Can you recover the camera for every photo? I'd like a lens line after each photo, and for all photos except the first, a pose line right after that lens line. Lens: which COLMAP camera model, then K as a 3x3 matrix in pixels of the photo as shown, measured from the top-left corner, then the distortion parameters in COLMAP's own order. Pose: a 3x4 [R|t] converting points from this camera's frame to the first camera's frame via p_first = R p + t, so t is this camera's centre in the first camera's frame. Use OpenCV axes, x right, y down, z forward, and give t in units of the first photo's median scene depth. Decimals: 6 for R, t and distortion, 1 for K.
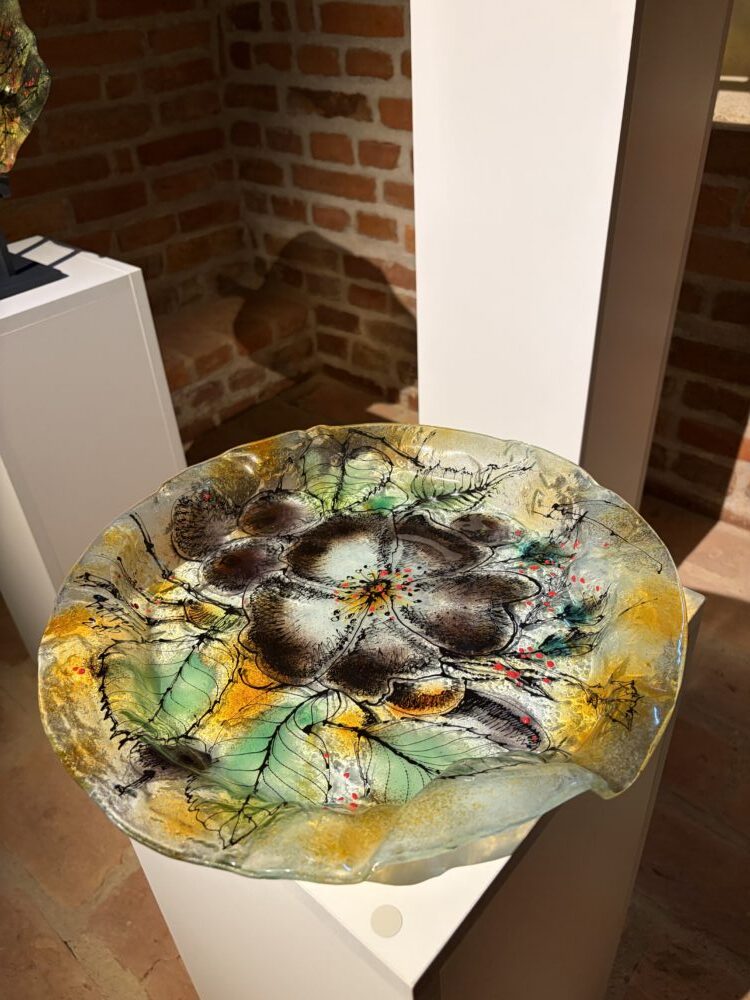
lens RADIAL K [[760.2, 0, 383.6], [0, 760.2, 491.2], [0, 0, 1]] dist [0.037536, -0.014187]
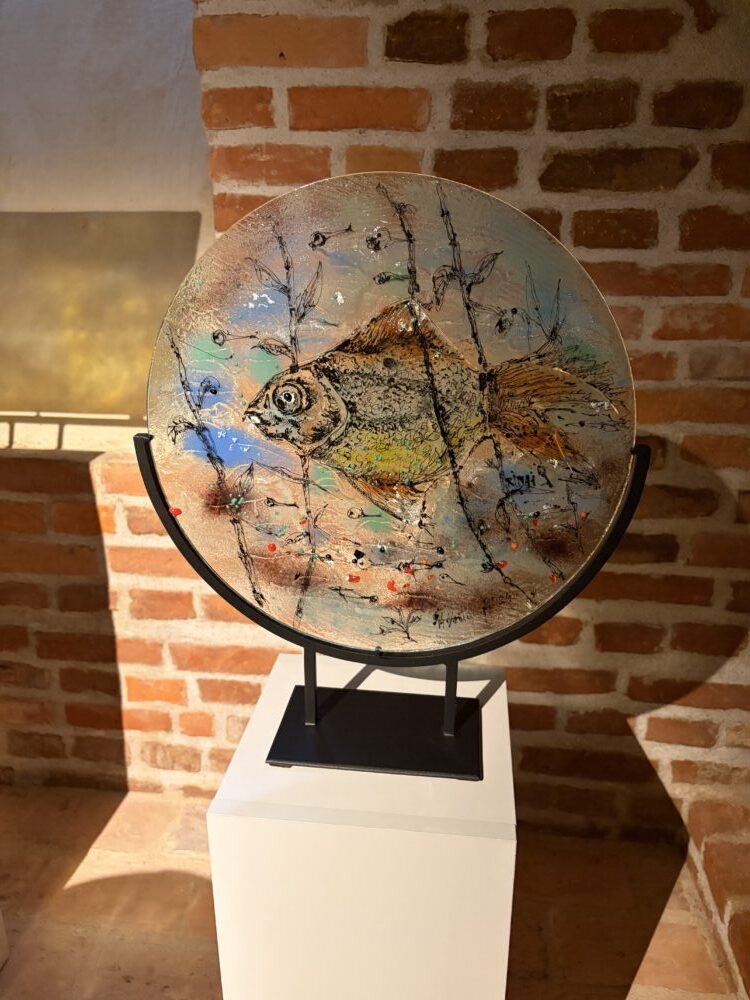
lens RADIAL K [[760.2, 0, 375.0], [0, 760.2, 497.4], [0, 0, 1]] dist [0.037536, -0.014187]
pose [[0.830988, -0.130249, 0.540828, 0.212291], [0.286281, 0.933710, -0.215007, -0.014306], [-0.476972, 0.333497, 0.813190, -0.127362]]
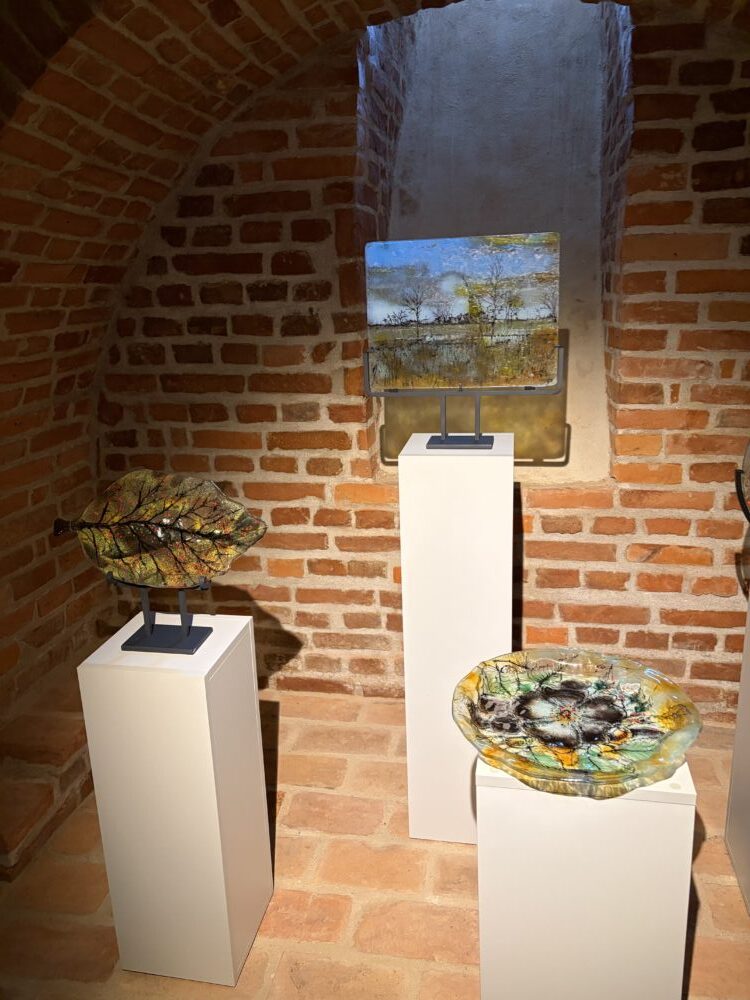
lens RADIAL K [[760.2, 0, 378.2], [0, 760.2, 495.3], [0, 0, 1]] dist [0.037536, -0.014187]
pose [[0.862368, -0.115275, 0.492983, -0.514134], [0.283590, 0.916623, -0.281744, 0.001907], [-0.419402, 0.382772, 0.823157, -0.323658]]
